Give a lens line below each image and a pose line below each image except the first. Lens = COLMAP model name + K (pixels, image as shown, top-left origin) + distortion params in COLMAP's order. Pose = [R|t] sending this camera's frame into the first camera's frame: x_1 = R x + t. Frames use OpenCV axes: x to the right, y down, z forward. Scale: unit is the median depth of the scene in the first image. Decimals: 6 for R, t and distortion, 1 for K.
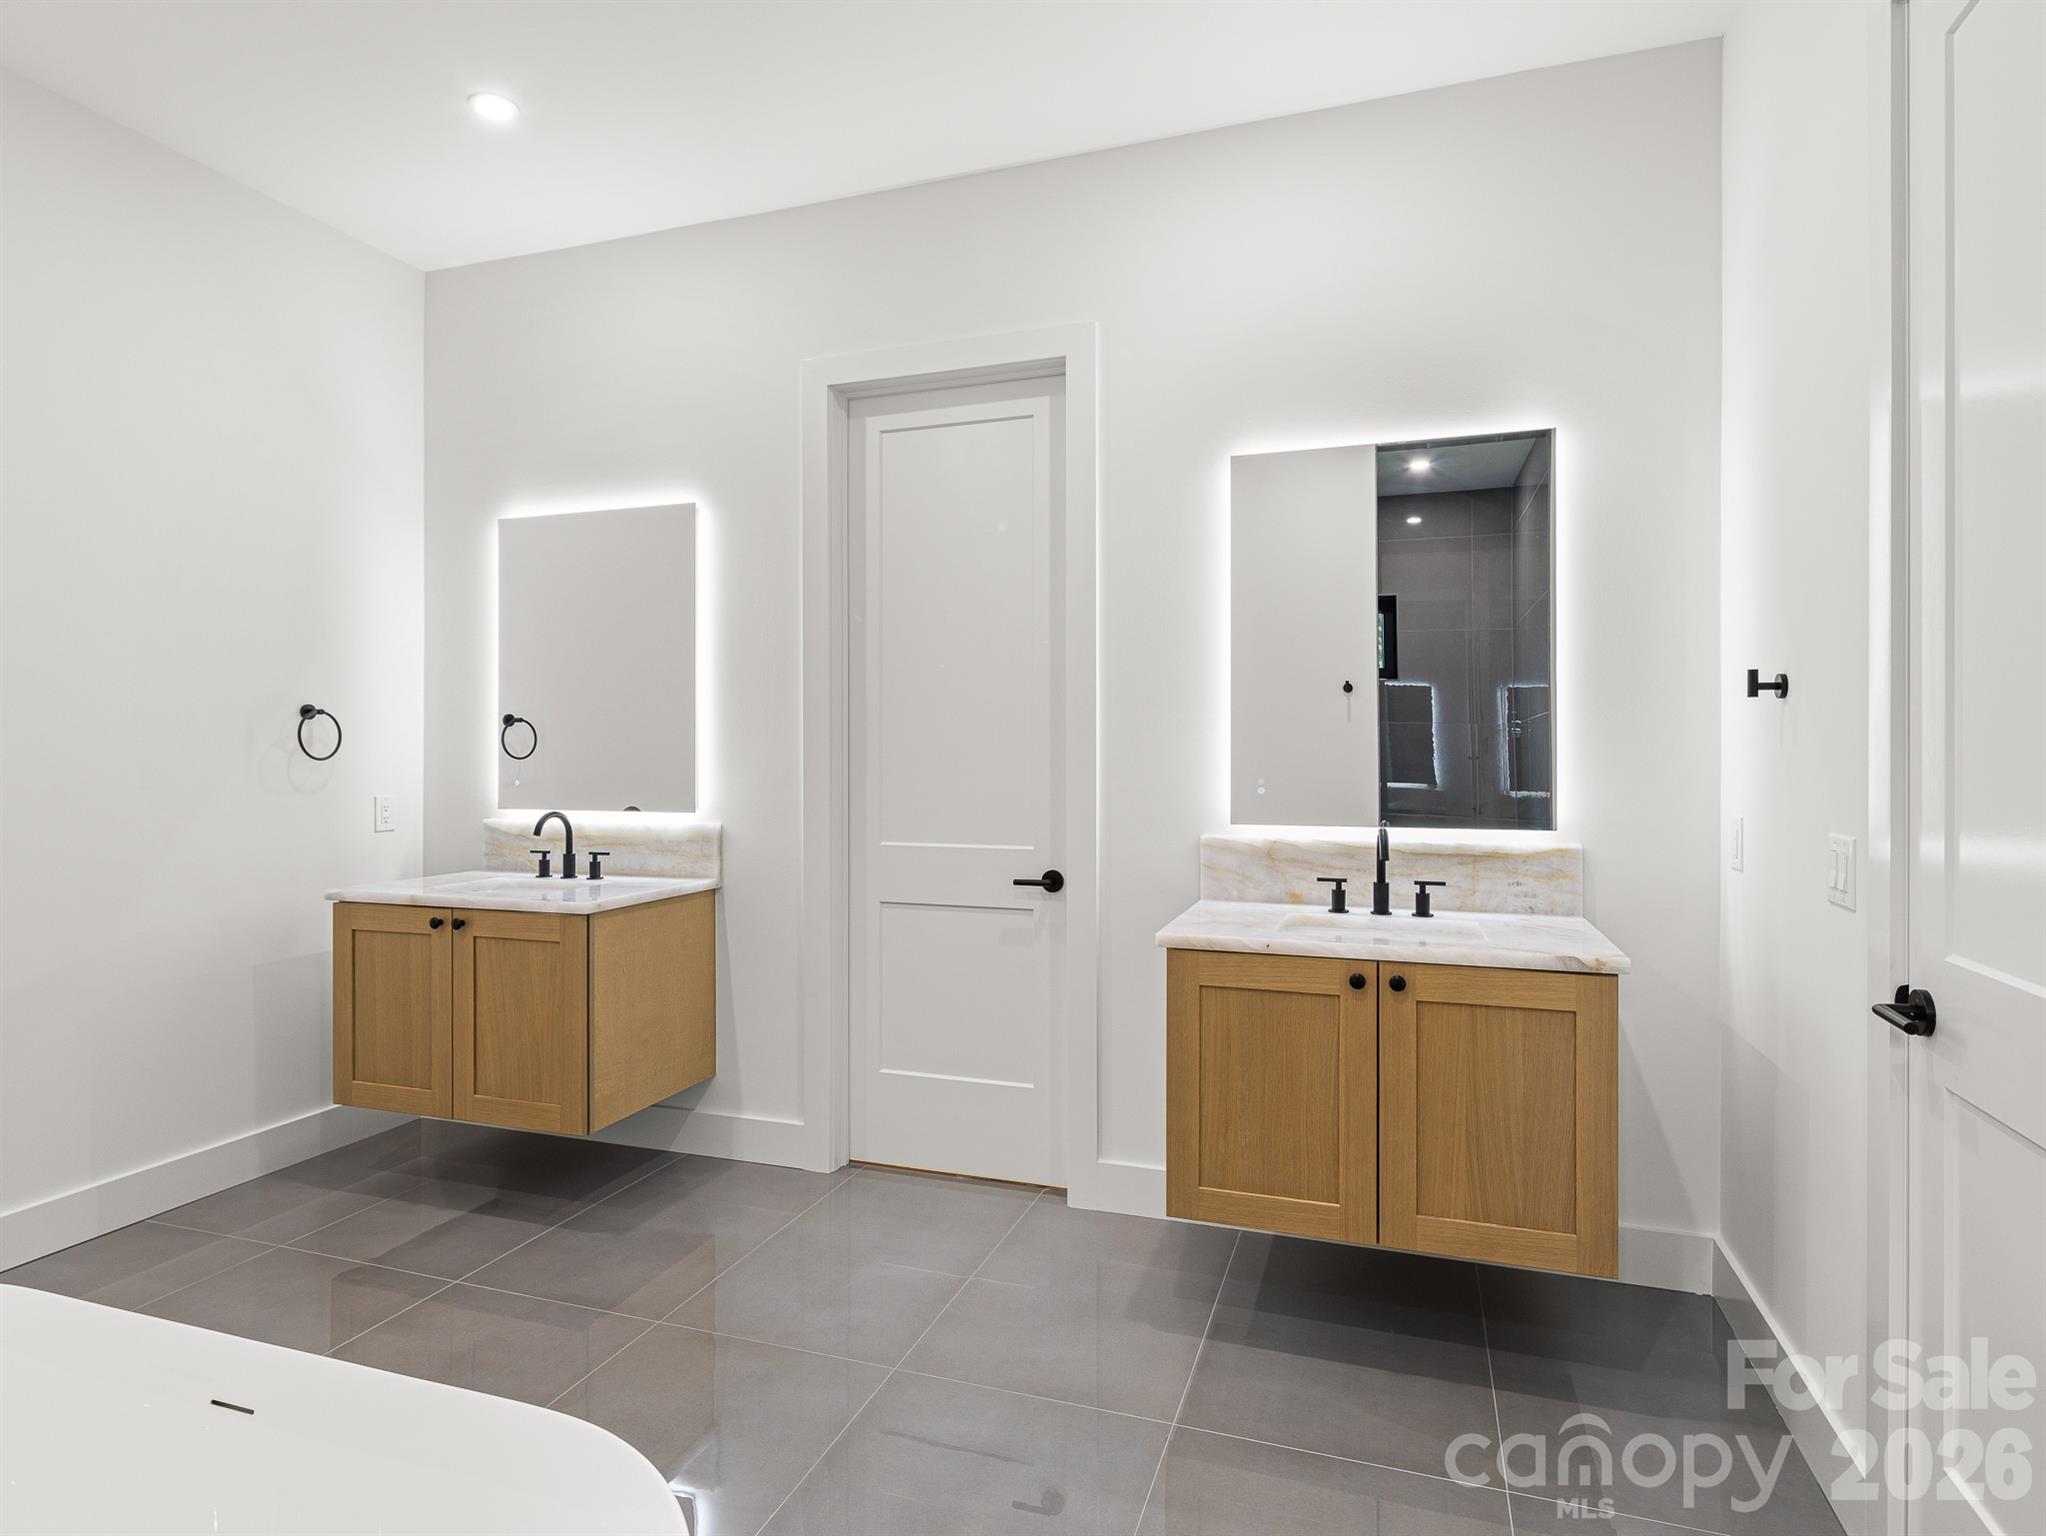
lens RADIAL K [[1121.2, 0, 1004.8], [0, 1121.2, 753.0], [0, 0, 1]] dist [0.006519, -0.000721]
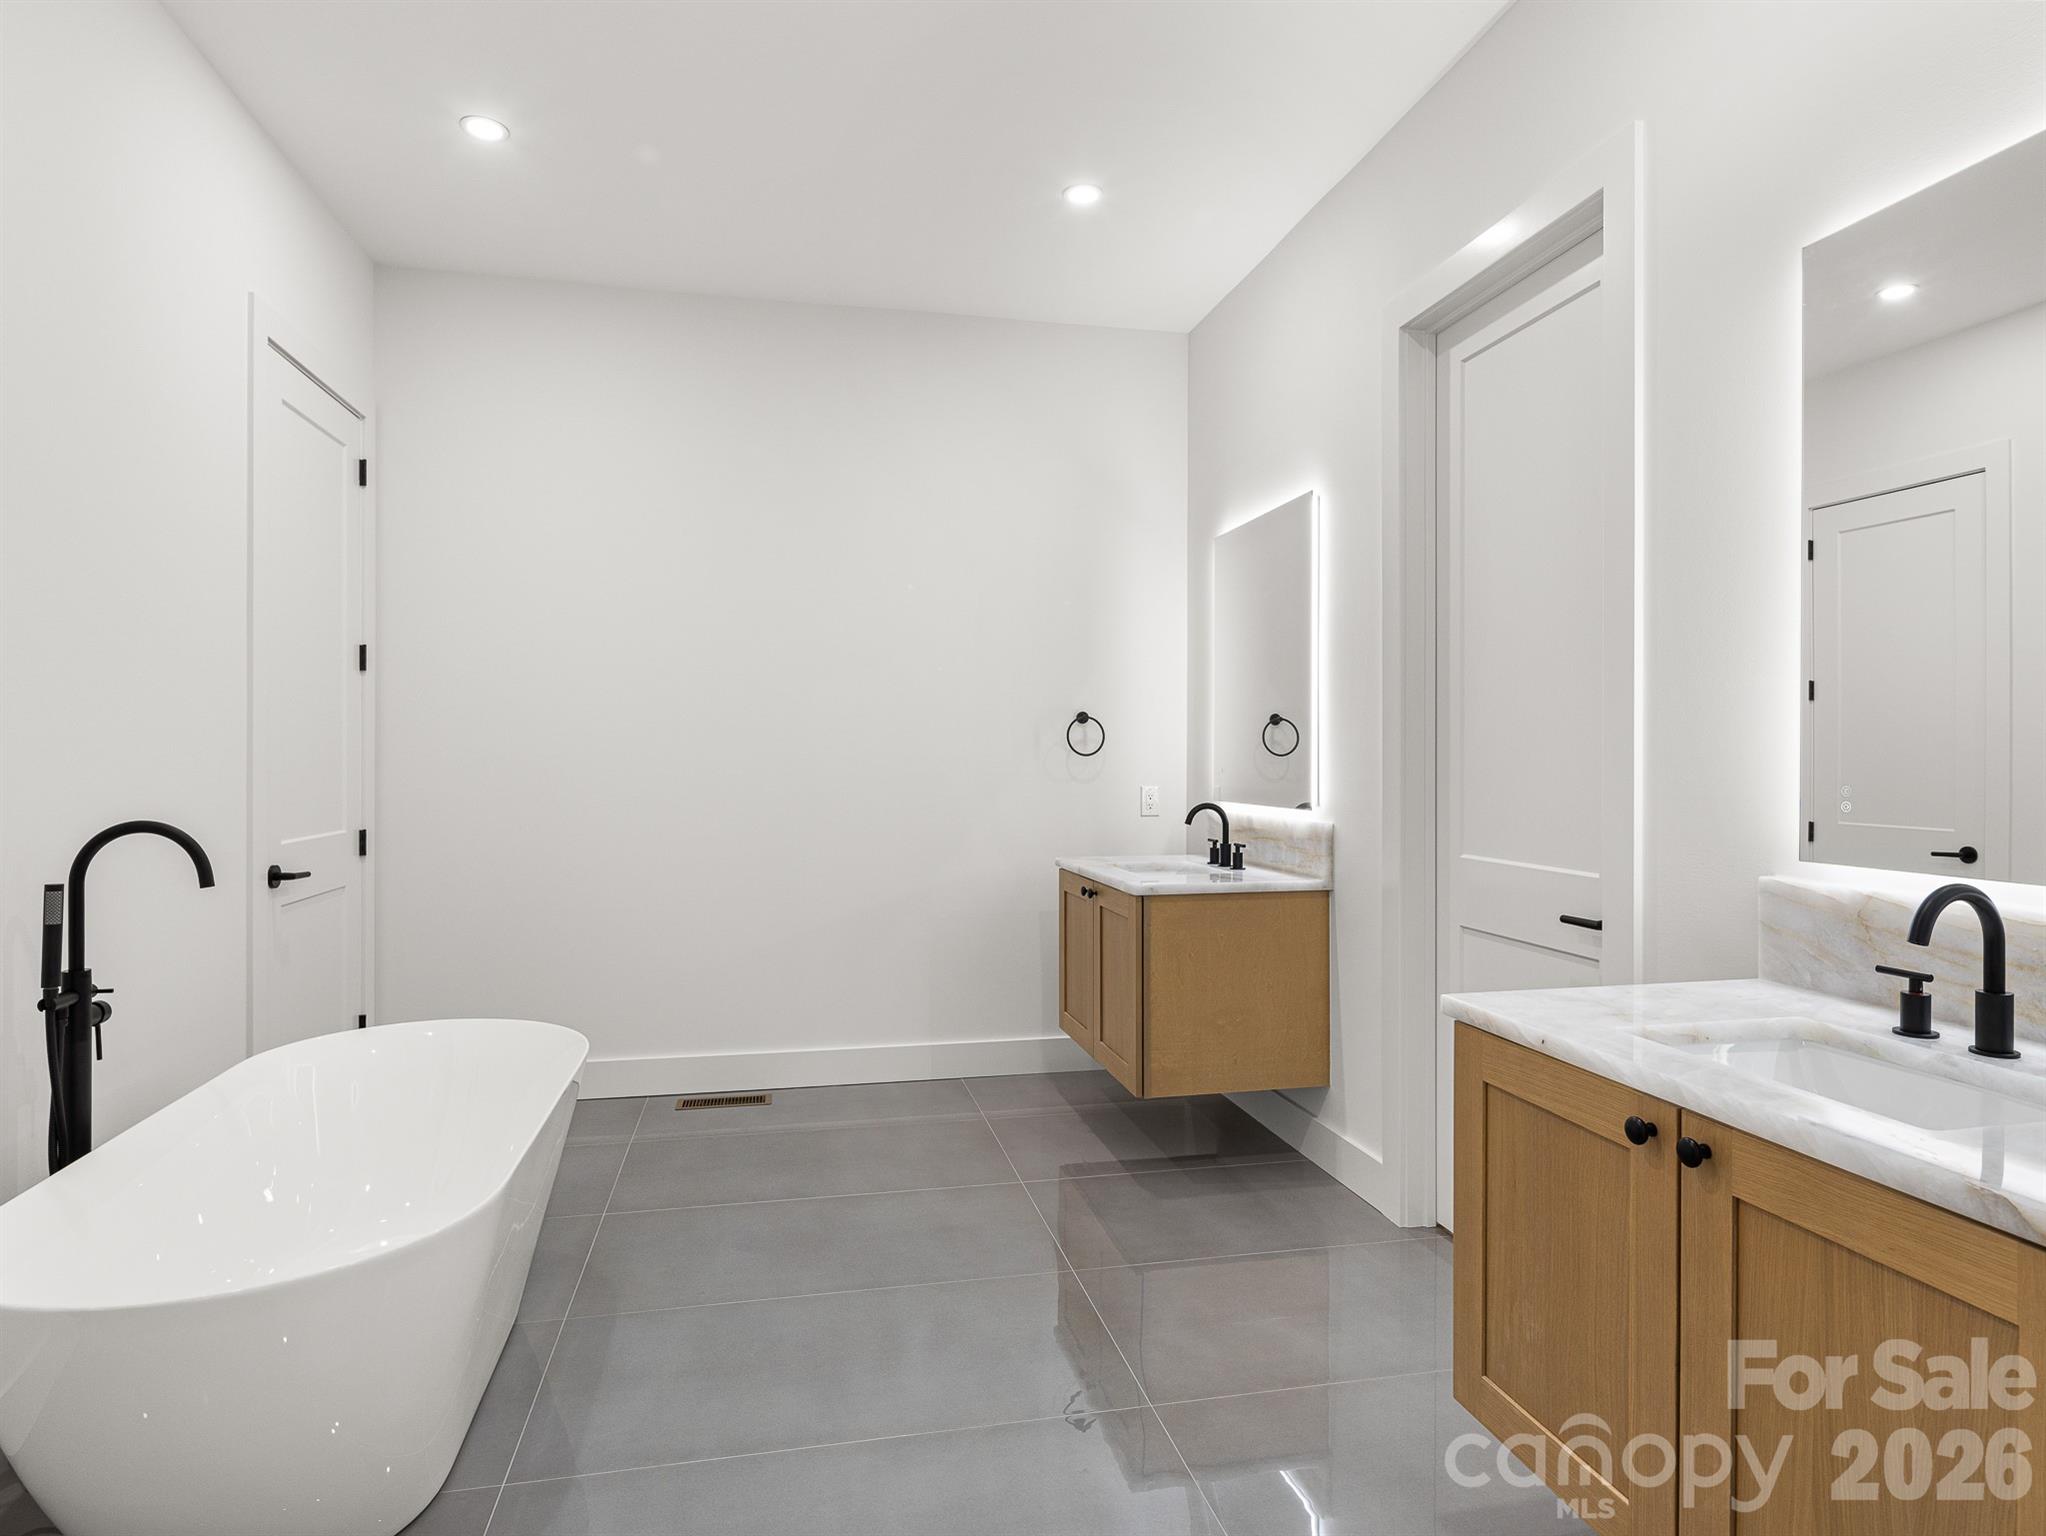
lens RADIAL K [[1121.2, 0, 1004.8], [0, 1121.2, 753.0], [0, 0, 1]] dist [0.006519, -0.000721]
pose [[0.524137, -0.000914, -0.851634, 0.420327], [-0.001542, 0.999997, -0.002022, 0.006544], [0.851633, 0.002373, 0.524133, 0.273536]]
